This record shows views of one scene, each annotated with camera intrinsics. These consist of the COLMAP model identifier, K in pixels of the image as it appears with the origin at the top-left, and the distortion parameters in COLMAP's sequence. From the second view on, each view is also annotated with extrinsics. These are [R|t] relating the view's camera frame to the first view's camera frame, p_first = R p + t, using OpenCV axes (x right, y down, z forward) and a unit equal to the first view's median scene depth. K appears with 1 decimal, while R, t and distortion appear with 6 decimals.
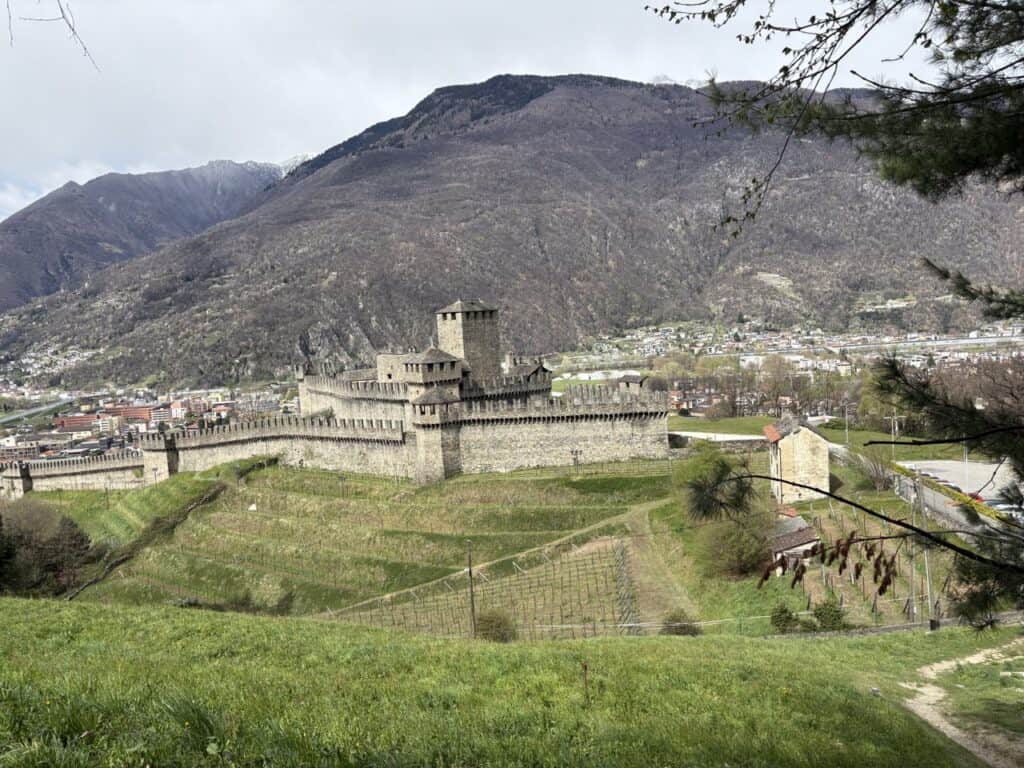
lens RADIAL K [[769.5, 0, 508.2], [0, 769.5, 388.7], [0, 0, 1]] dist [0.027014, -0.013025]
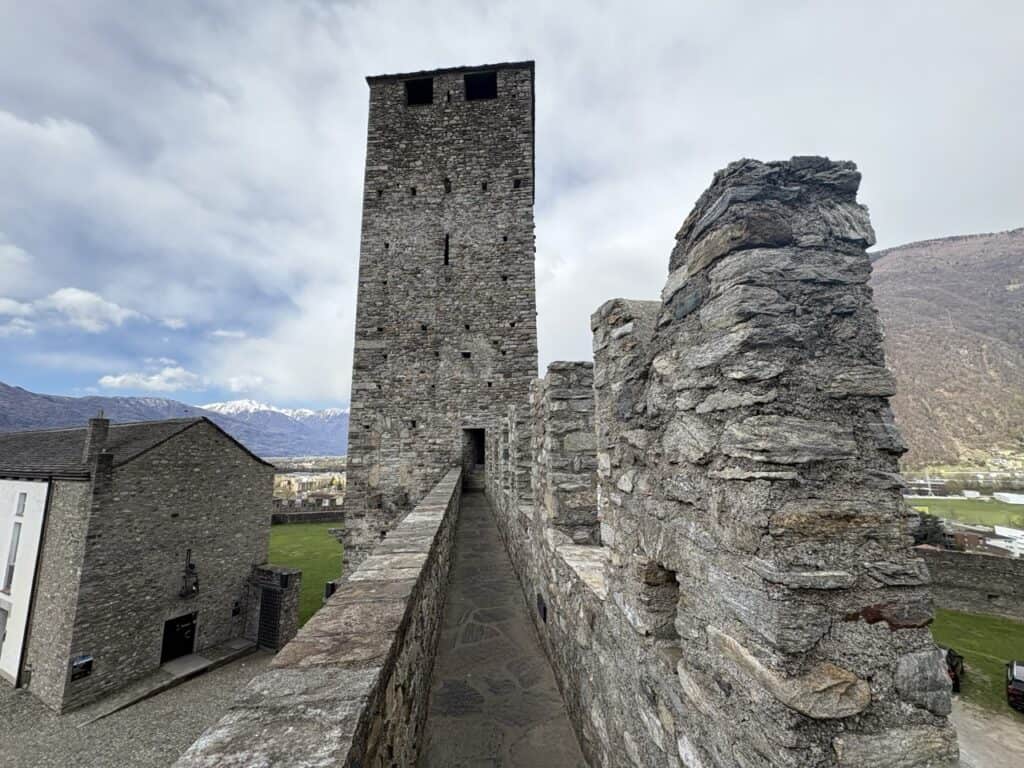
lens RADIAL K [[409.2, 0, 504.0], [0, 409.2, 382.9], [0, 0, 1]] dist [-0.003237, -0.000083]
pose [[0.765413, -0.052557, -0.641389, -0.004076], [-0.094082, 0.976812, -0.192317, -0.002956], [0.636625, 0.207546, 0.742721, 0.267889]]
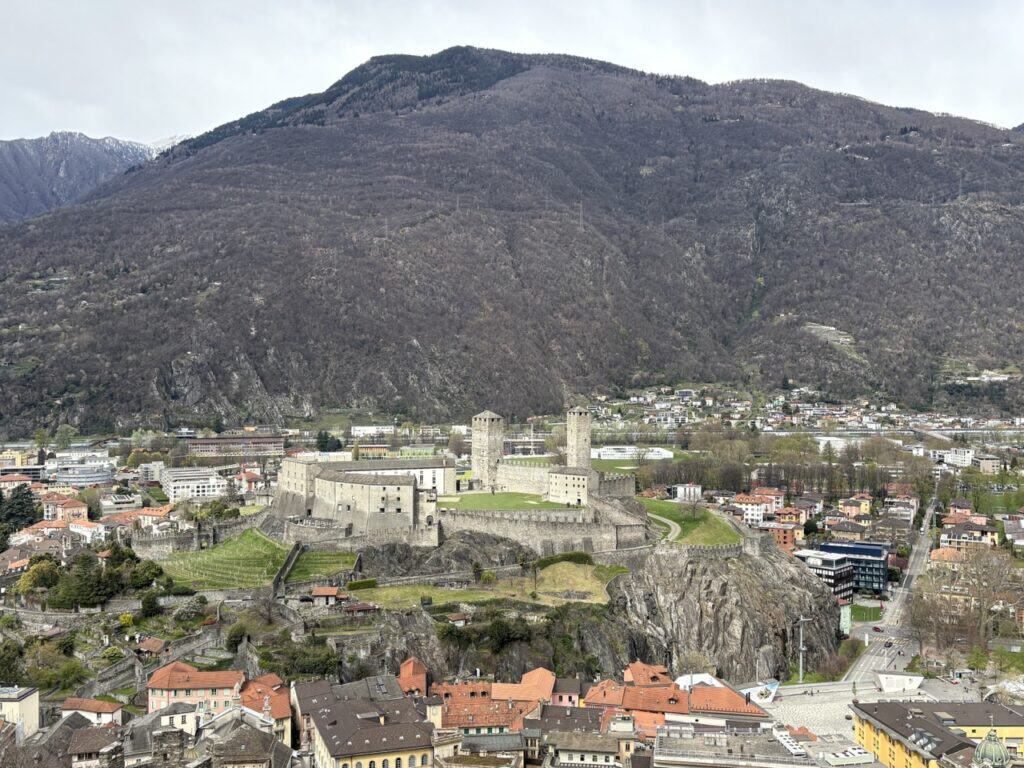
lens RADIAL K [[995.8, 0, 530.0], [0, 995.8, 384.6], [0, 0, 1]] dist [0.021814, 0.000000]
pose [[0.994034, 0.058683, 0.091934, -0.021829], [-0.051424, 0.995513, -0.079429, -0.002646], [-0.096183, 0.074227, 0.992592, 0.083801]]
